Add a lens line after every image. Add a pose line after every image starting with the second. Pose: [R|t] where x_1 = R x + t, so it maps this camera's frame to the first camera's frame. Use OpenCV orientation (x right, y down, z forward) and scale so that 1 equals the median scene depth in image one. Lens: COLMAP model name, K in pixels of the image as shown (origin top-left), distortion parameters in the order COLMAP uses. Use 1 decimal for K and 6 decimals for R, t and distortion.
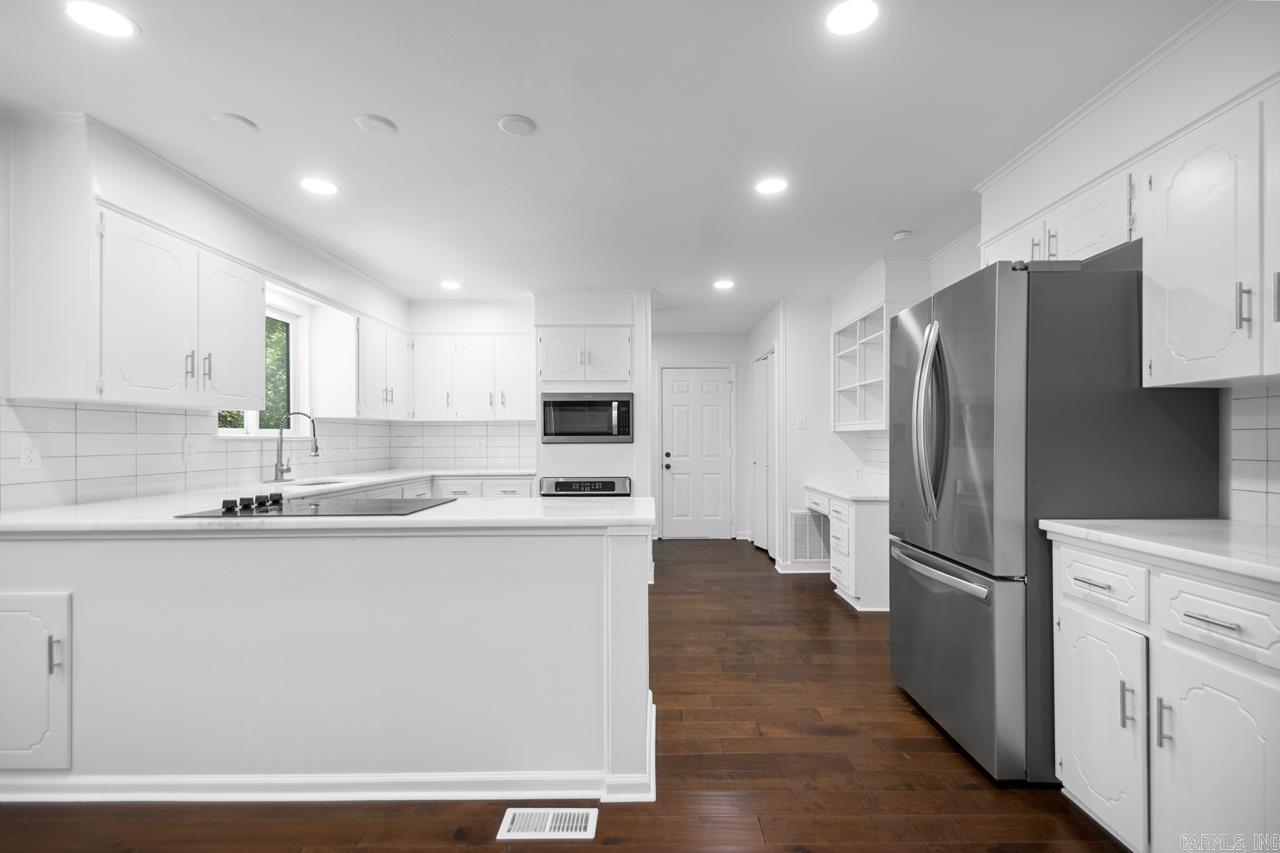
lens RADIAL K [[599.7, 0, 656.2], [0, 599.7, 440.6], [0, 0, 1]] dist [0.035088, -0.014140]
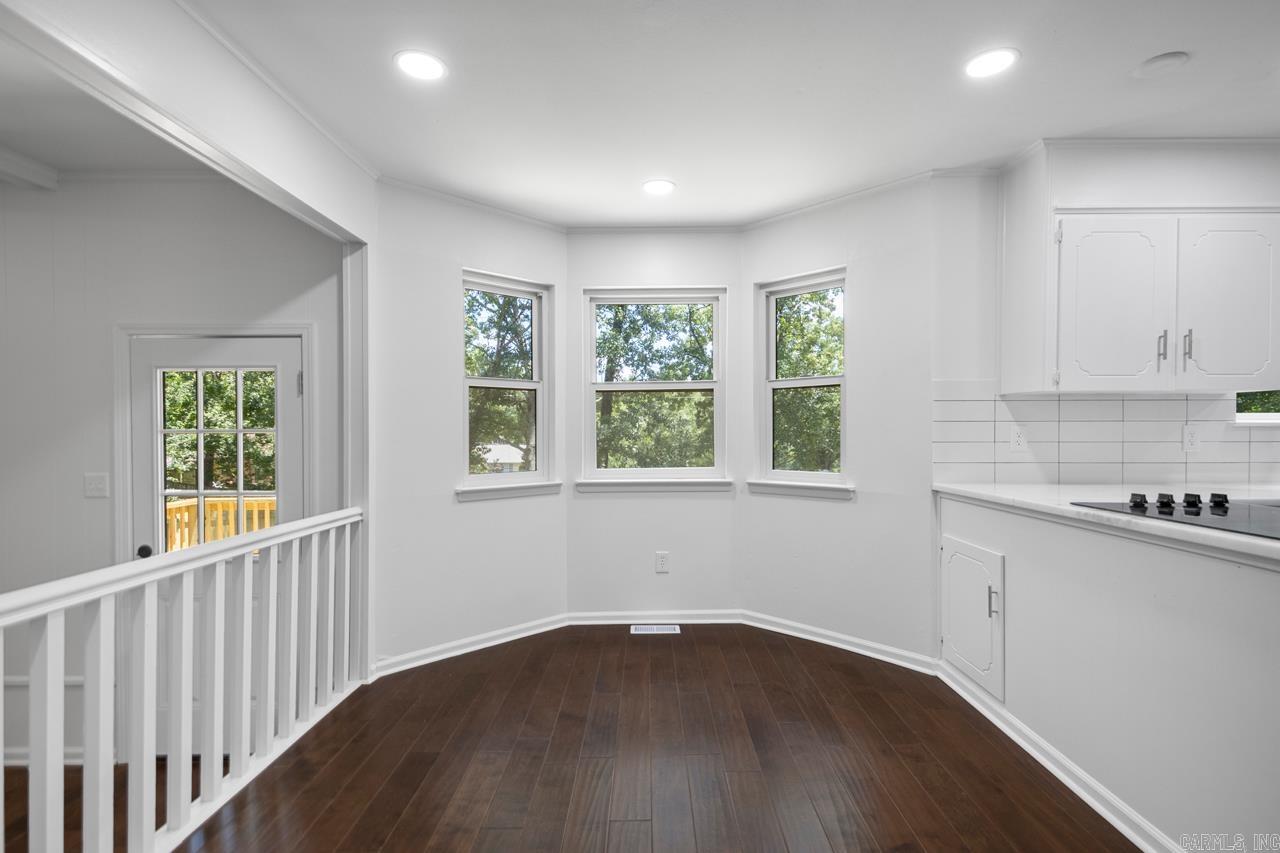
lens RADIAL K [[599.7, 0, 643.4], [0, 599.7, 434.1], [0, 0, 1]] dist [0.035088, -0.014140]
pose [[-0.005540, 0.010268, -0.999932, 0.104590], [-0.001821, 0.999946, 0.010278, 0.000734], [0.999983, 0.001878, -0.005521, 0.139086]]
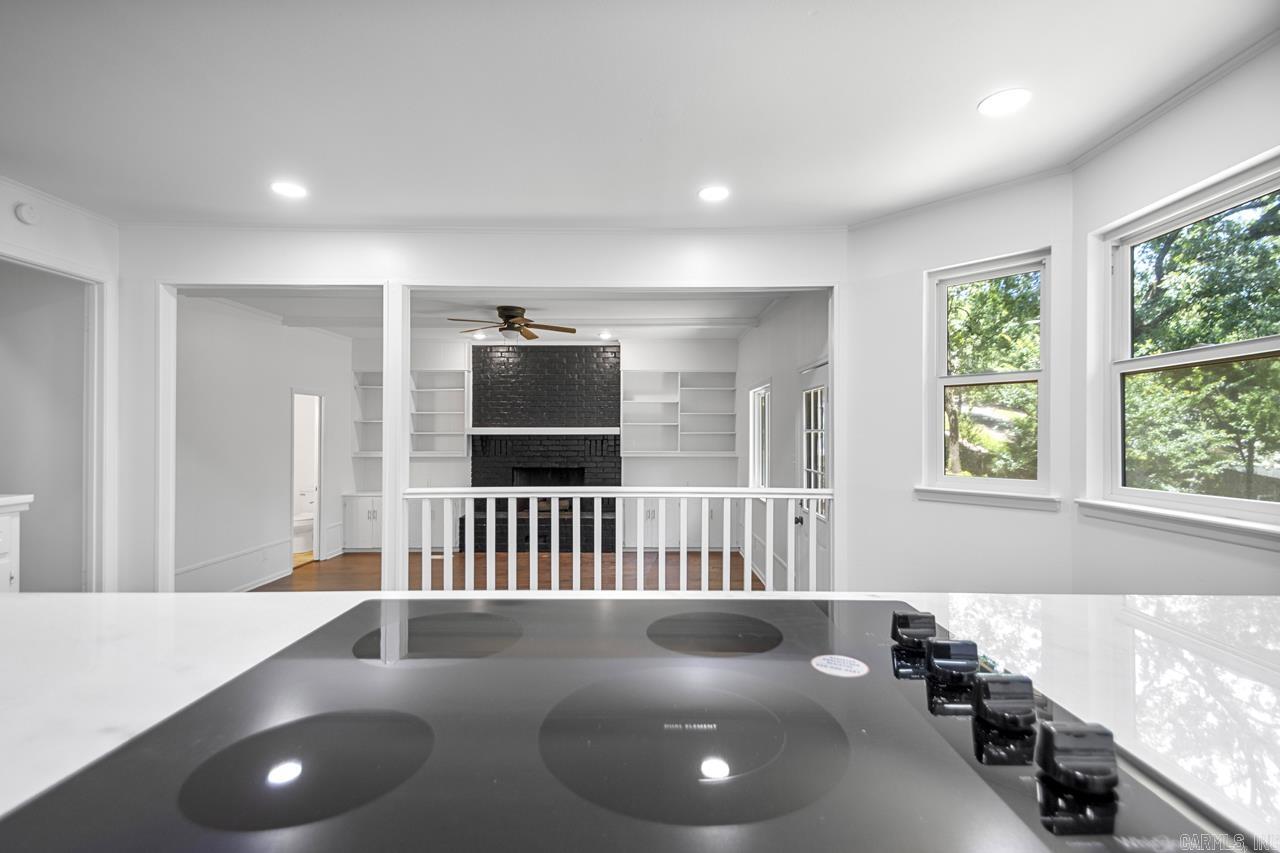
lens RADIAL K [[599.7, 0, 650.2], [0, 599.7, 423.6], [0, 0, 1]] dist [0.035088, -0.014140]
pose [[-0.999971, 0.002927, 0.007063, -0.285285], [0.002868, 0.999961, -0.008338, 0.000943], [-0.007087, -0.008317, -0.999940, 0.662707]]
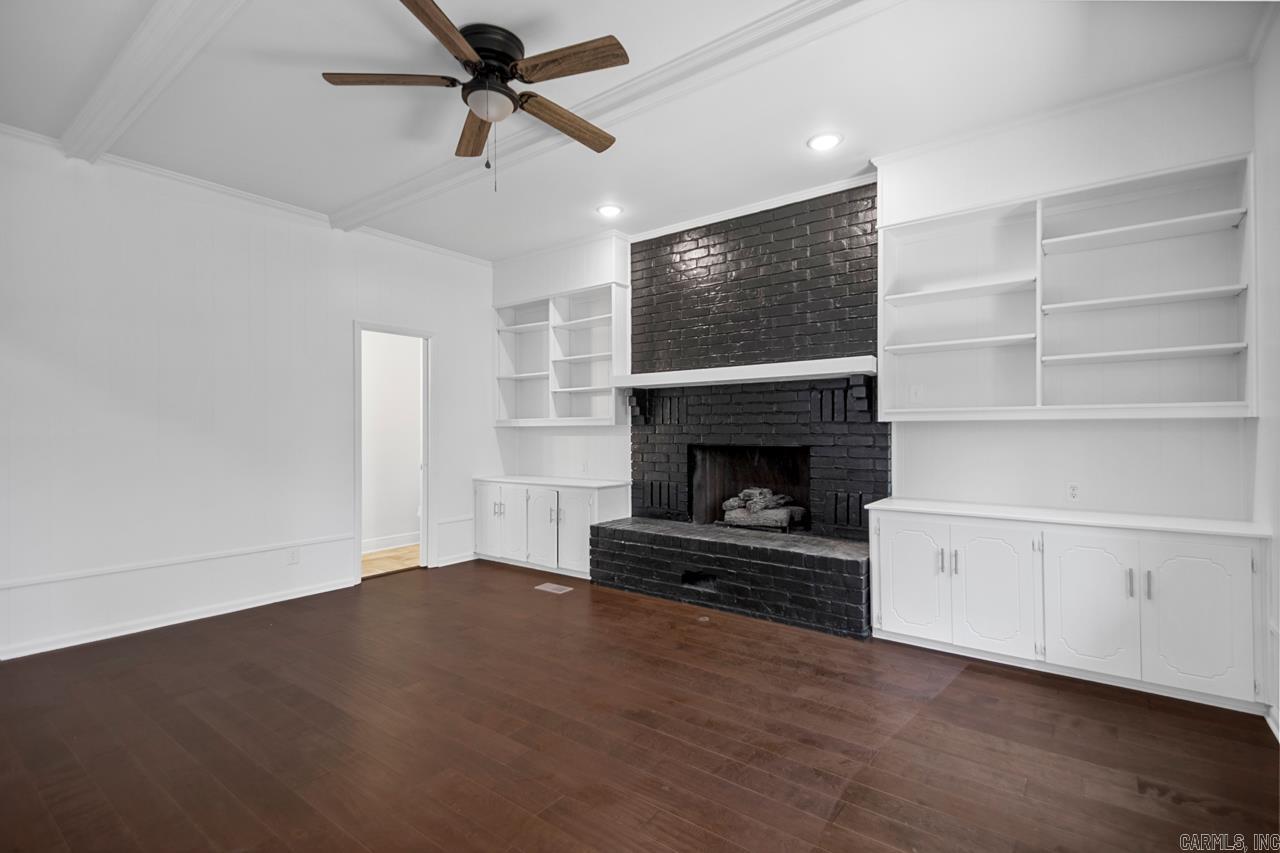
lens RADIAL K [[599.7, 0, 645.1], [0, 599.7, 423.8], [0, 0, 1]] dist [0.035088, -0.014140]
pose [[-0.782338, 0.015471, 0.622661, -0.442911], [0.011767, 0.999880, -0.010059, 0.093450], [-0.622742, -0.000543, -0.782427, -0.322024]]
